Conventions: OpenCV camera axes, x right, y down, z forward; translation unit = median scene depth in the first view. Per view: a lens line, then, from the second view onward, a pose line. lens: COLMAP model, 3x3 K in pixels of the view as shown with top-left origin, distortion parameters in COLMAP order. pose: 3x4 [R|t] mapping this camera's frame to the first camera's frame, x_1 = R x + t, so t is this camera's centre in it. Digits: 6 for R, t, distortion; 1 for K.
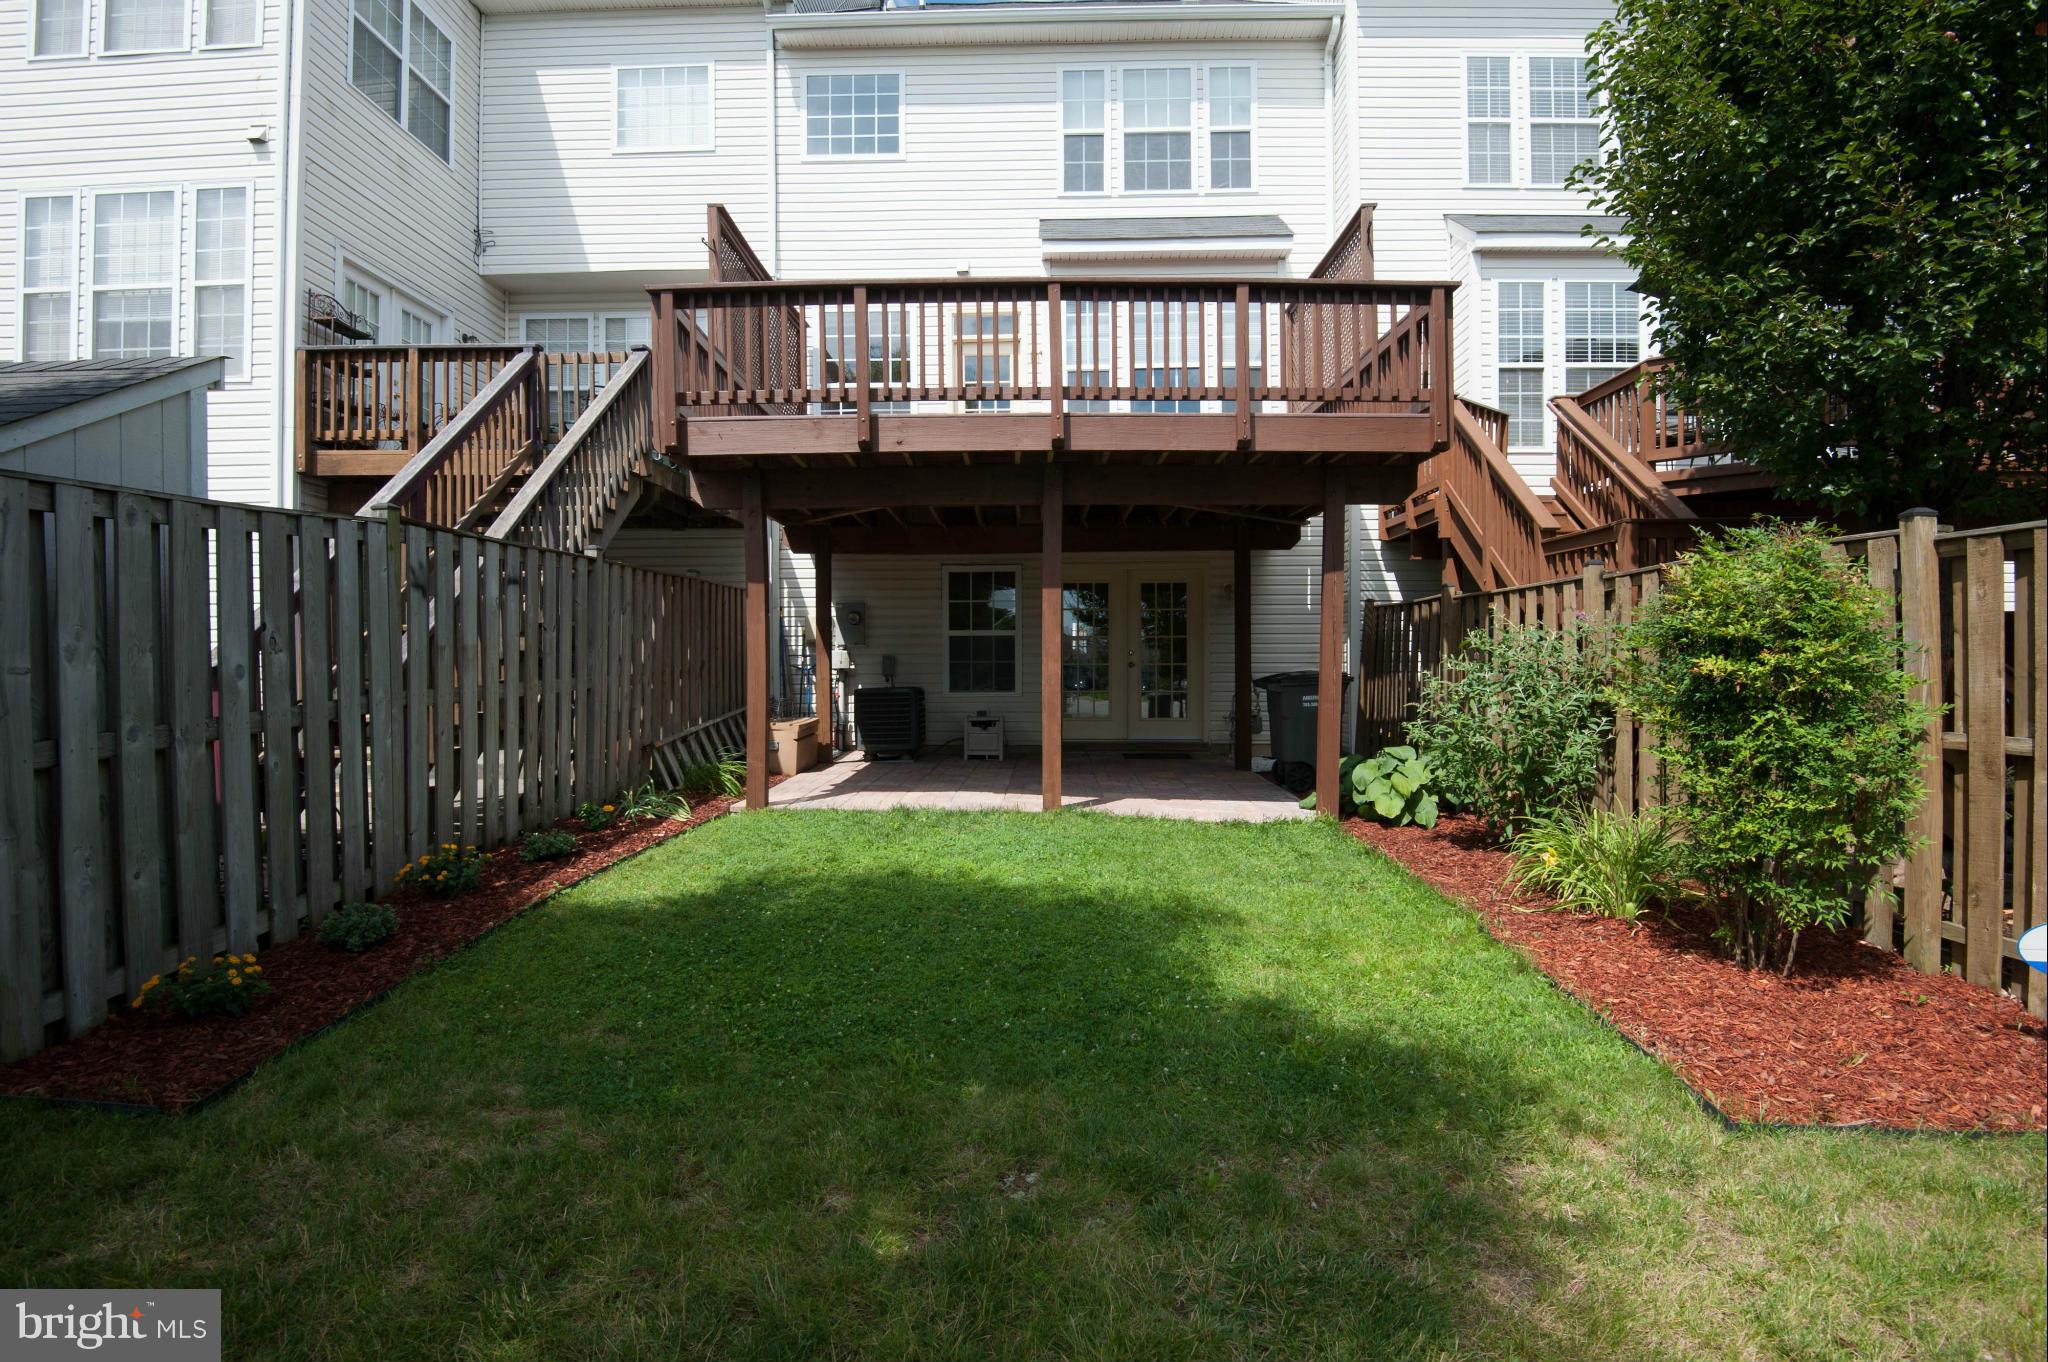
lens RADIAL K [[964.6, 0, 1011.3], [0, 964.6, 672.5], [0, 0, 1]] dist [-0.003503, -0.000870]
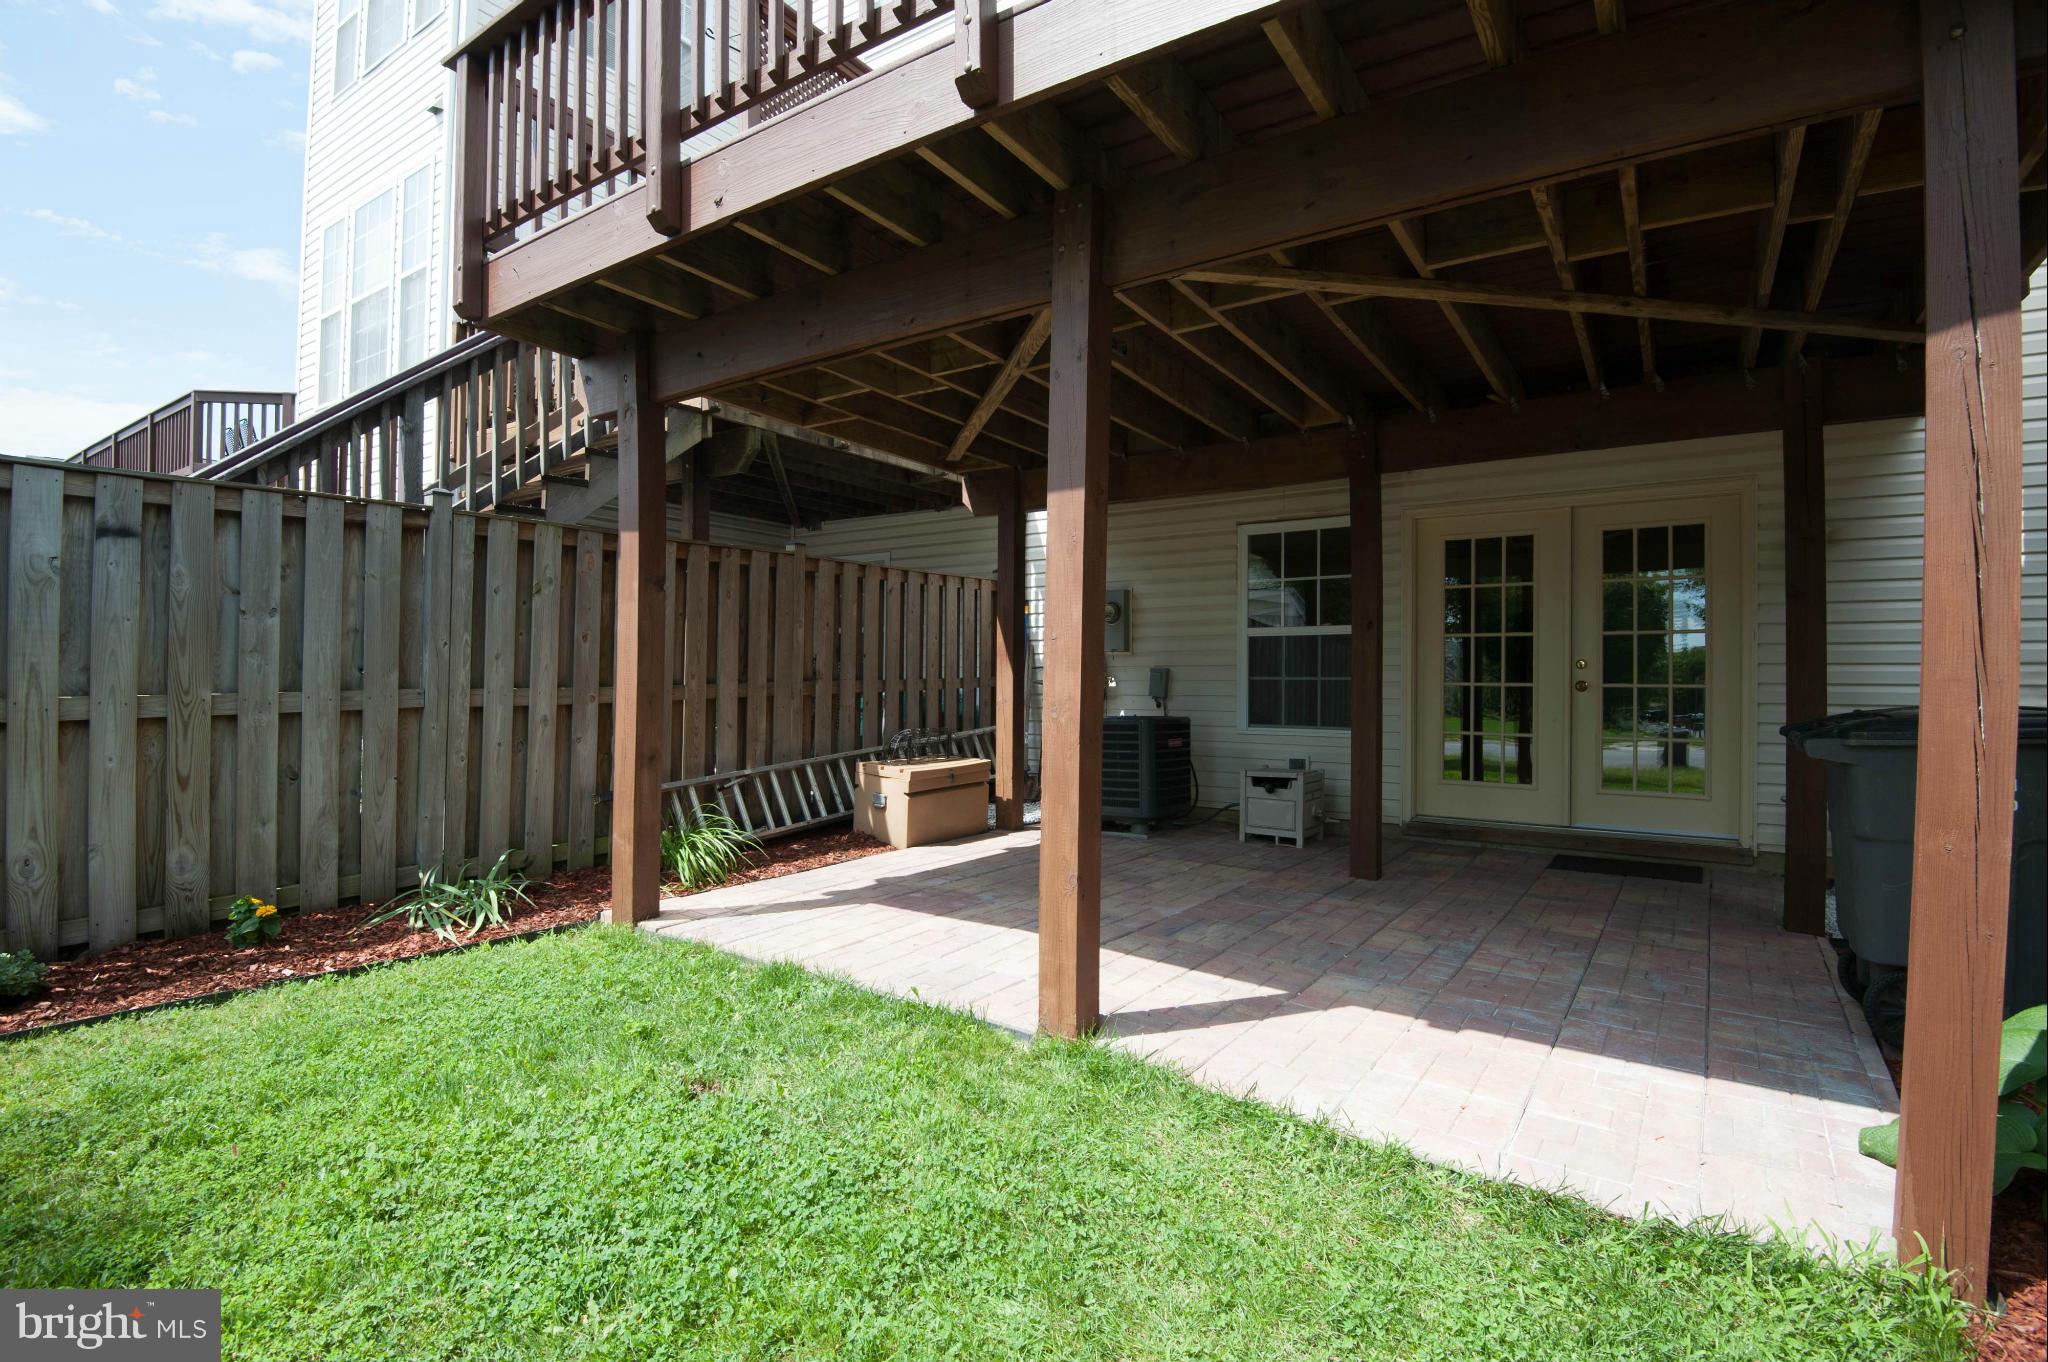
lens RADIAL K [[964.6, 0, 1030.3], [0, 964.6, 679.4], [0, 0, 1]] dist [-0.003503, -0.000870]
pose [[0.845373, 0.002187, -0.534172, 0.164169], [-0.014190, 0.999731, -0.018364, 0.002230], [0.533988, 0.023105, 0.845176, 0.411729]]
